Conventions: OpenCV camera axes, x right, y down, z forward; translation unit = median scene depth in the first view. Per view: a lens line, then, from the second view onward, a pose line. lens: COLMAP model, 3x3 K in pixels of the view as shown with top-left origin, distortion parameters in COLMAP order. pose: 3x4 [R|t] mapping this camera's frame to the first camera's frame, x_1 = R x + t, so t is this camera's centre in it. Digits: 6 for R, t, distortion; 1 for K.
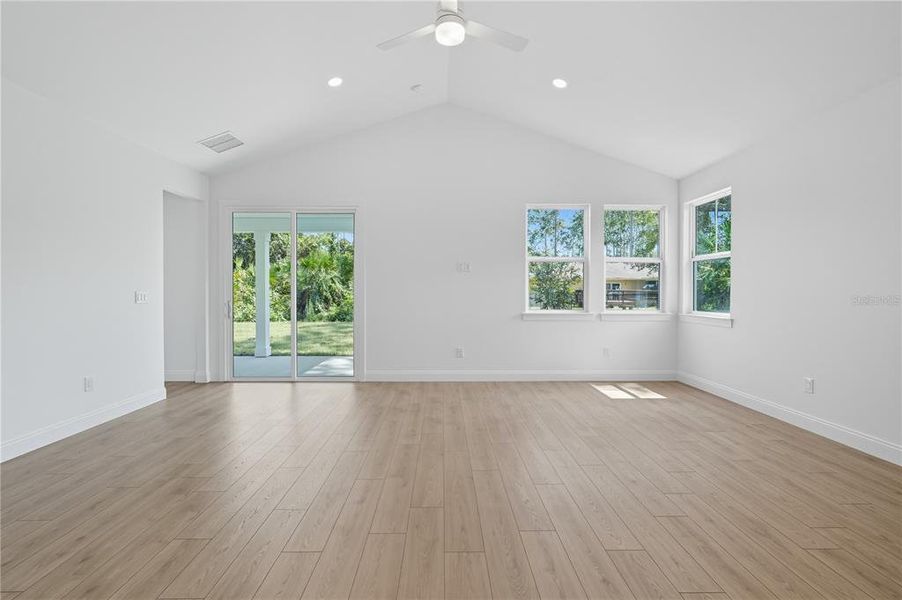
lens RADIAL K [[398.9, 0, 446.0], [0, 398.9, 296.2], [0, 0, 1]] dist [-0.006037, 0.002160]
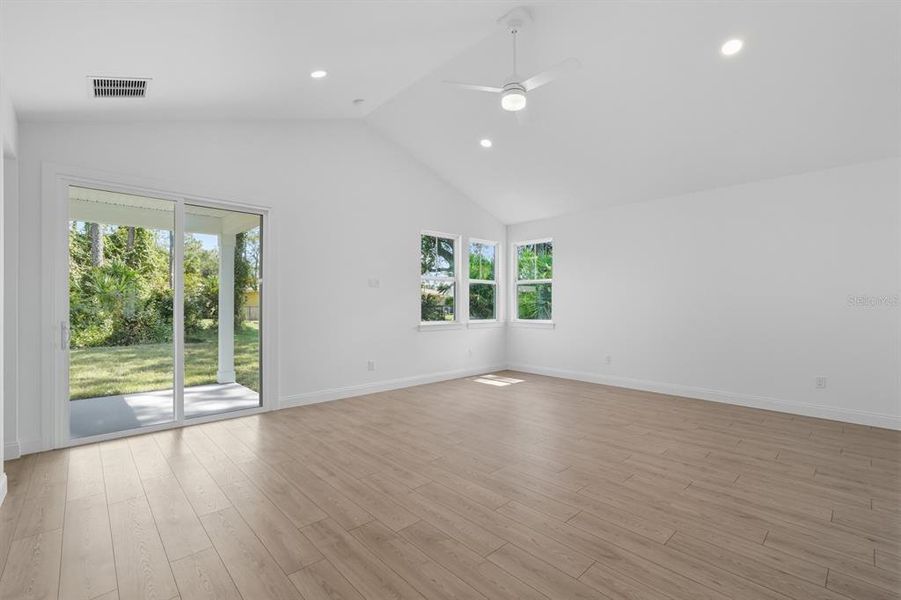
lens RADIAL K [[398.4, 0, 443.9], [0, 398.4, 304.7], [0, 0, 1]] dist [-0.006037, 0.002160]
pose [[0.739505, -0.001695, 0.673149, -0.525167], [0.008291, 0.999944, -0.006592, -0.006901], [-0.673100, 0.010456, 0.739478, 0.117895]]
